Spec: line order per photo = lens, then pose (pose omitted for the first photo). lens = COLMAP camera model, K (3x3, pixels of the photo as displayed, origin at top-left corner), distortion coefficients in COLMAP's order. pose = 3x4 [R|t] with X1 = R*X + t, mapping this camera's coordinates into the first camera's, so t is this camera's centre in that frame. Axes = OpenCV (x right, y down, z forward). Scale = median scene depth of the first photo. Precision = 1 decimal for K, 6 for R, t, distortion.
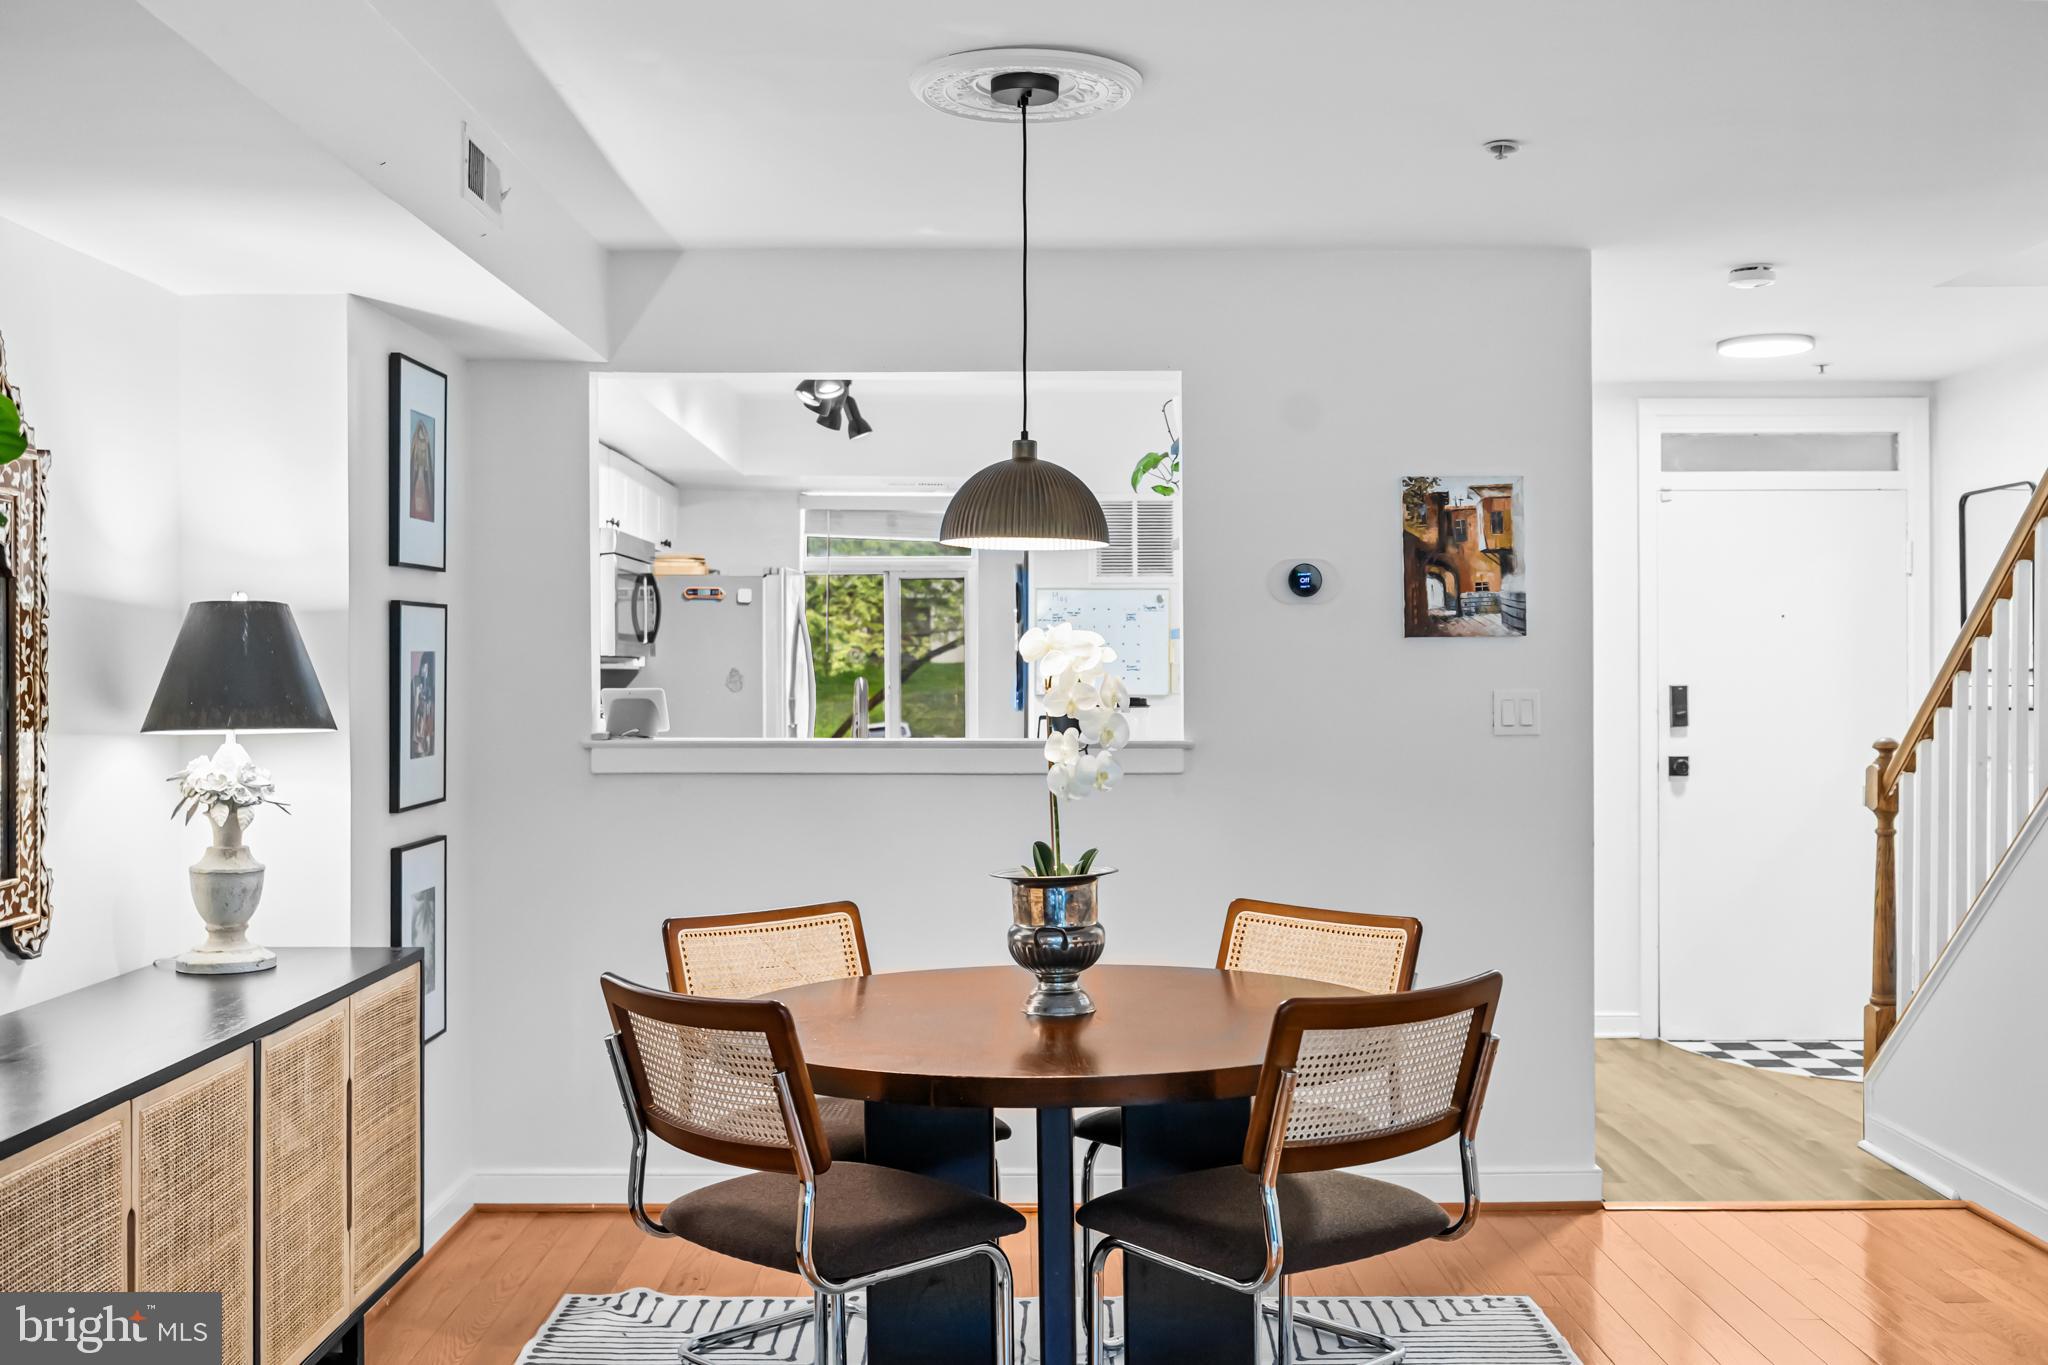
lens RADIAL K [[2014.1, 0, 1018.4], [0, 2014.1, 668.3], [0, 0, 1]] dist [0.003390, 0.000000]
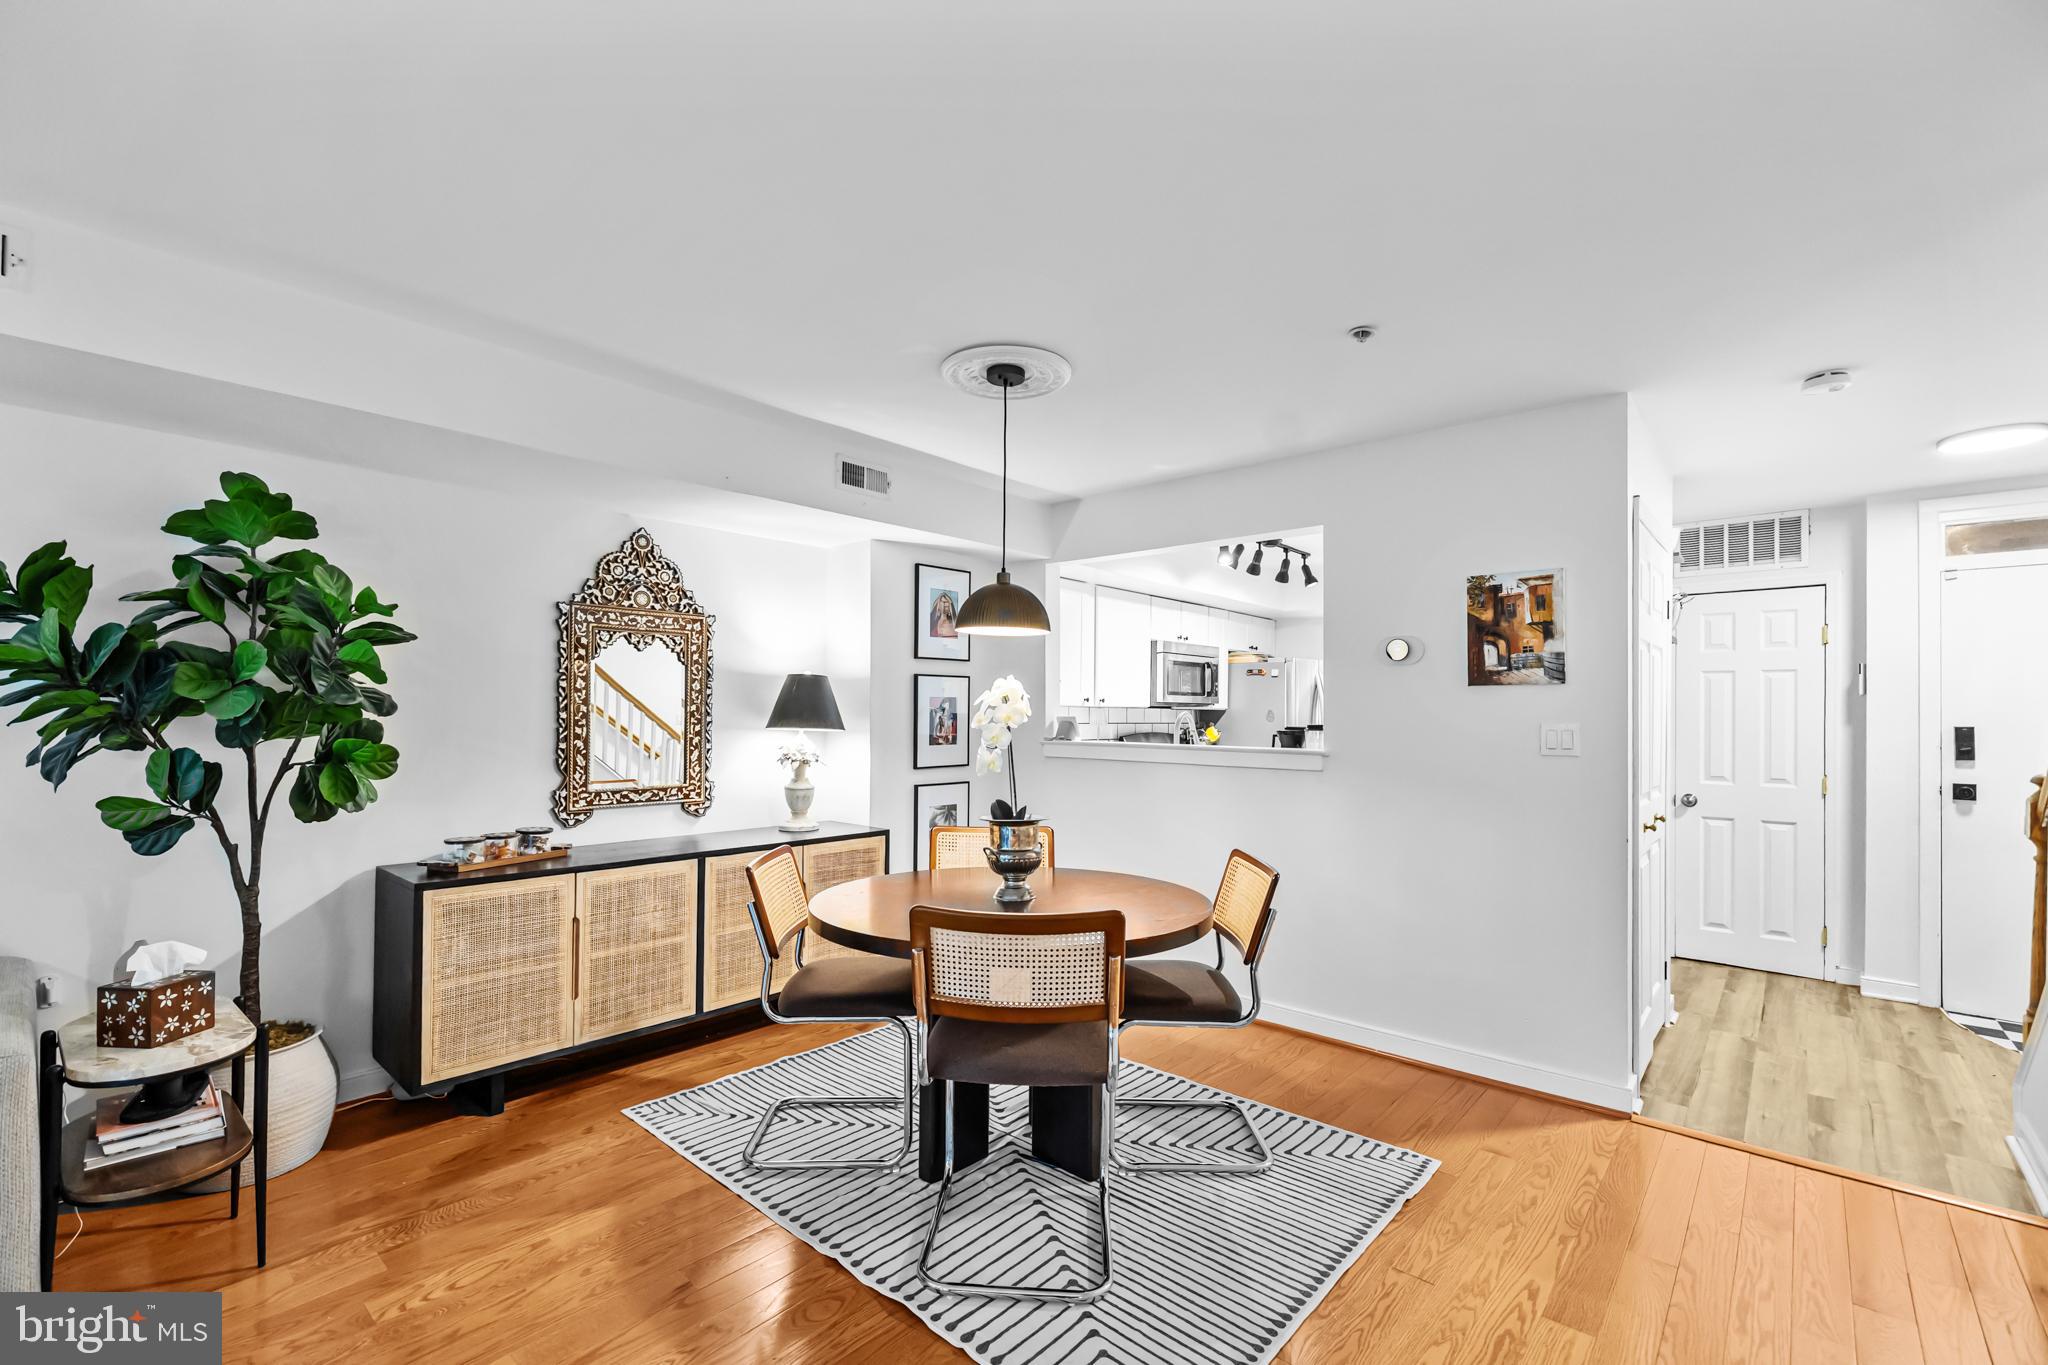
lens RADIAL K [[870.6, 0, 1025.8], [0, 870.6, 705.1], [0, 0, 1]] dist [0.004116, -0.003484]
pose [[0.745897, 0.002050, -0.666059, 0.374005], [-0.009101, 0.999933, -0.007114, 0.005968], [0.666000, 0.011368, 0.745865, 0.313789]]
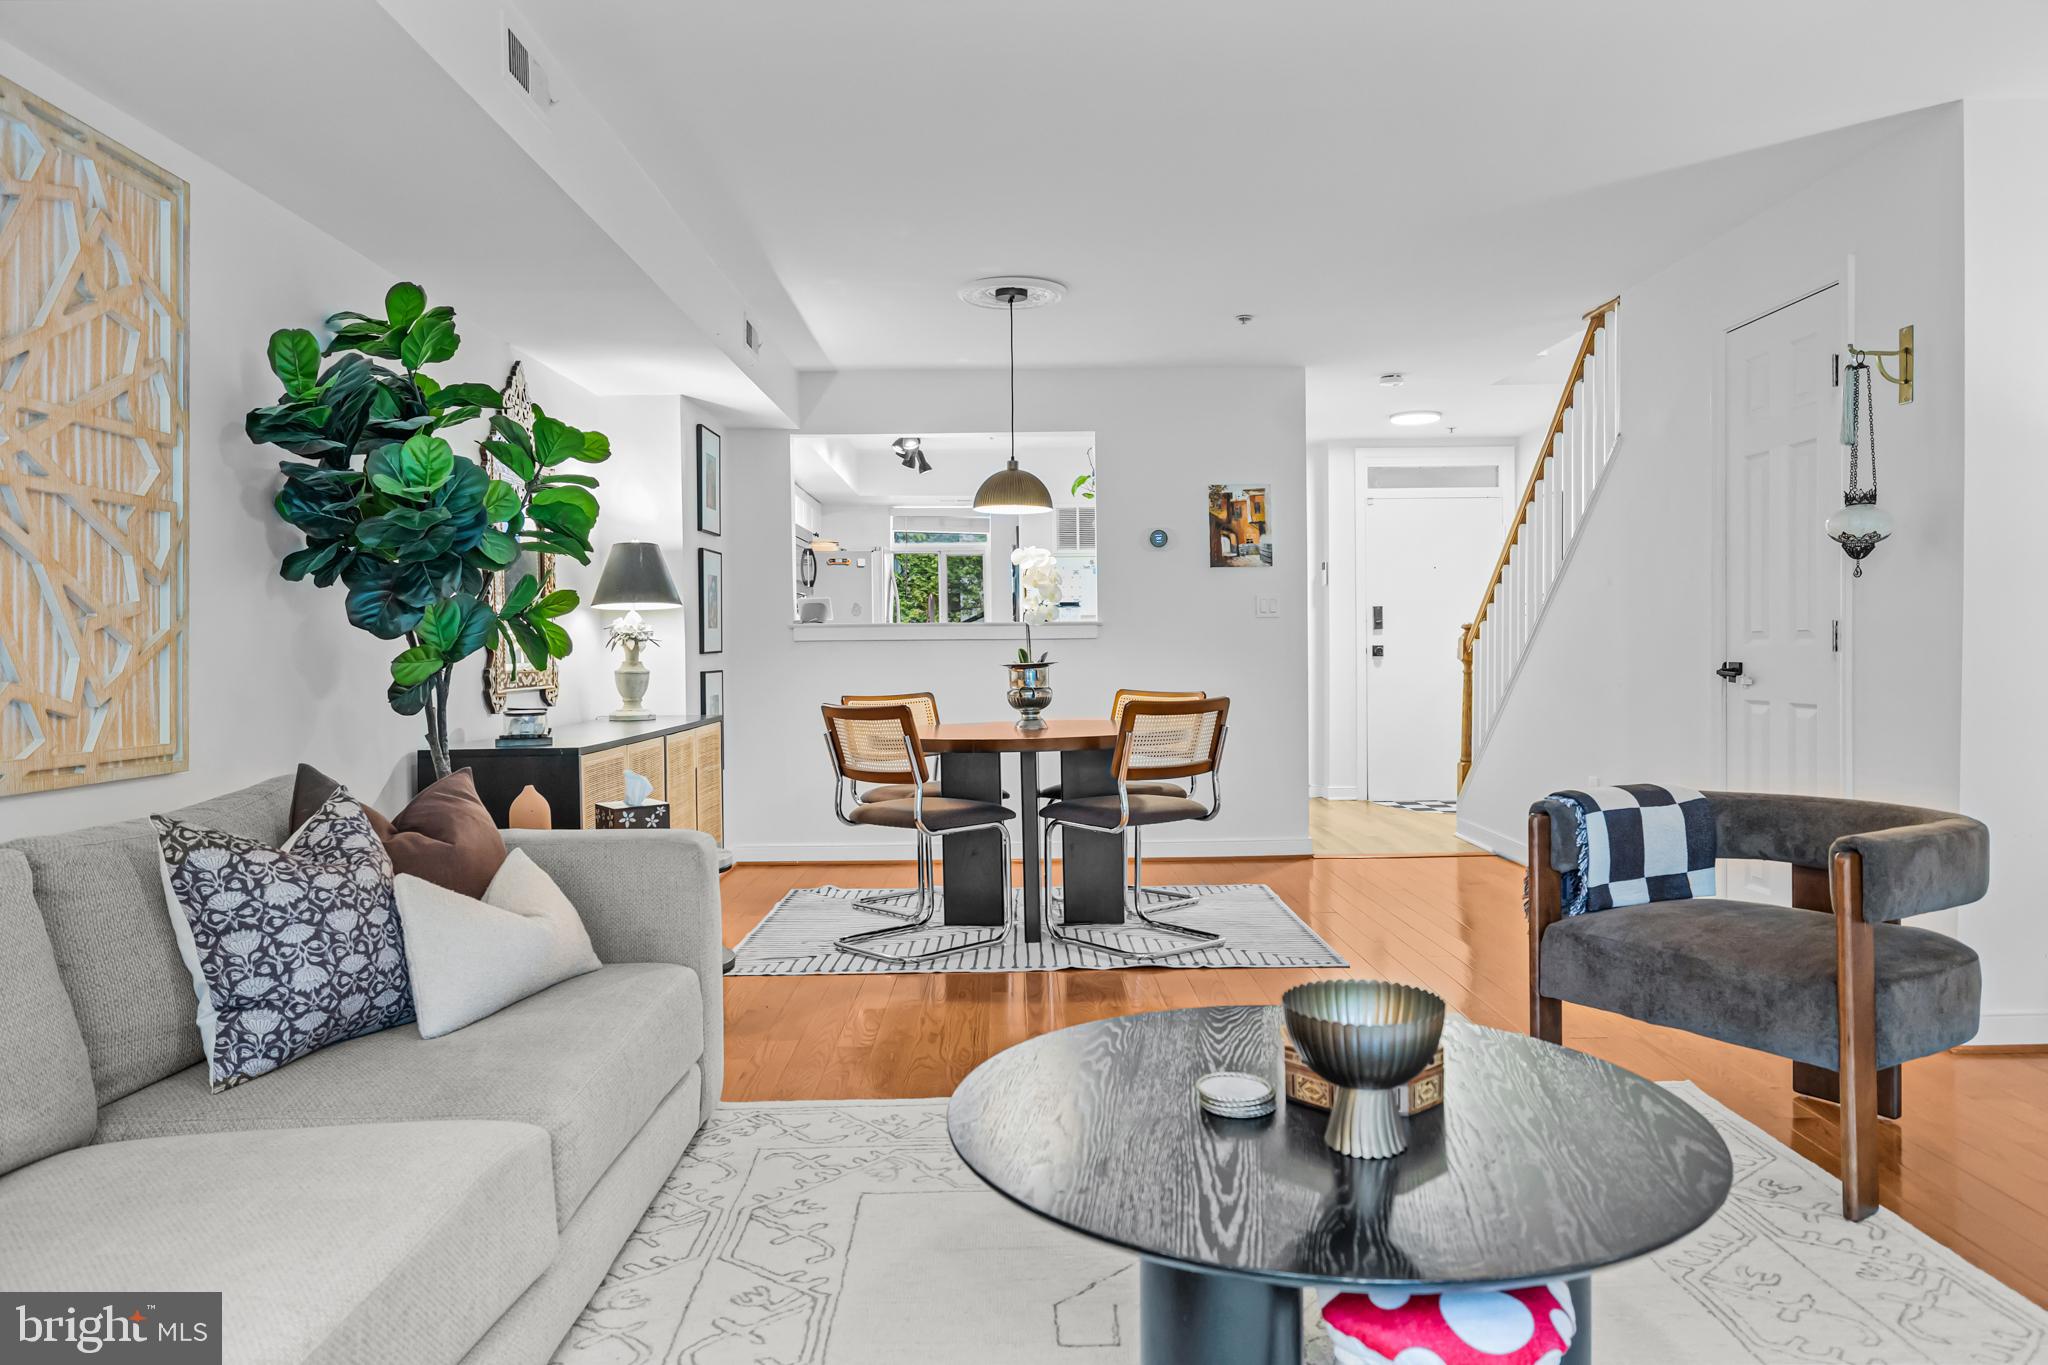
lens RADIAL K [[1327.1, 0, 1028.0], [0, 1327.1, 666.5], [0, 0, 1]] dist [-0.004371, 0.000709]
pose [[0.999926, -0.009540, 0.007542, 0.004664], [0.009397, 0.999780, 0.018742, 0.054980], [-0.007719, -0.018669, 0.999796, -0.285500]]
